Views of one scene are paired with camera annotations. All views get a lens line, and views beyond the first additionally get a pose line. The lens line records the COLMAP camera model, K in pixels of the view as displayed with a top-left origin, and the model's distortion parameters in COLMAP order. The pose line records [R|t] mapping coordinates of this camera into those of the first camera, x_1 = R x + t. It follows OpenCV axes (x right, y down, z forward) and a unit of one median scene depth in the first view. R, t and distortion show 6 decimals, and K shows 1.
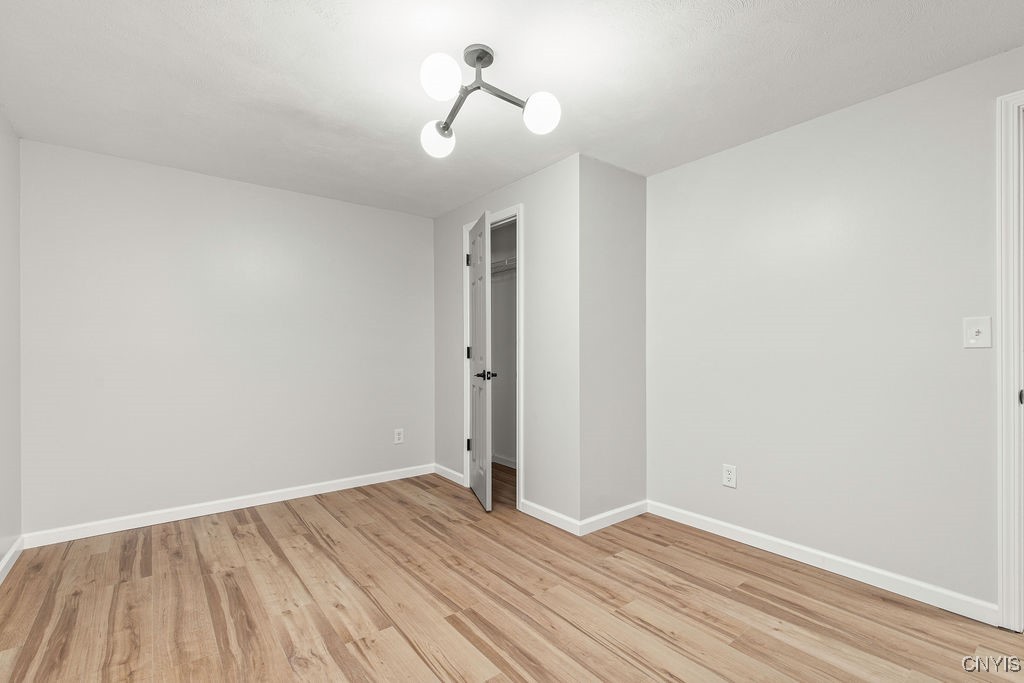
lens RADIAL K [[460.6, 0, 510.0], [0, 460.6, 347.3], [0, 0, 1]] dist [0.006906, -0.000419]
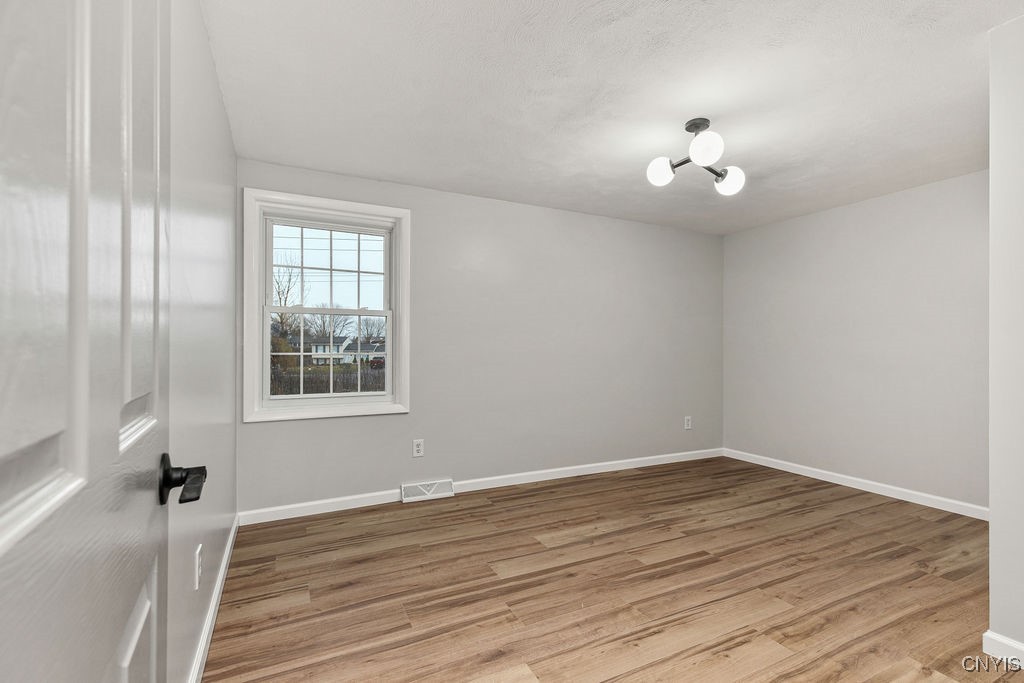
lens RADIAL K [[460.6, 0, 510.0], [0, 460.6, 347.3], [0, 0, 1]] dist [0.006906, -0.000419]
pose [[-0.192074, 0.000938, -0.981380, 1.042612], [-0.003152, 0.999994, 0.001572, 0.004090], [0.981375, 0.003396, -0.192070, 0.586540]]
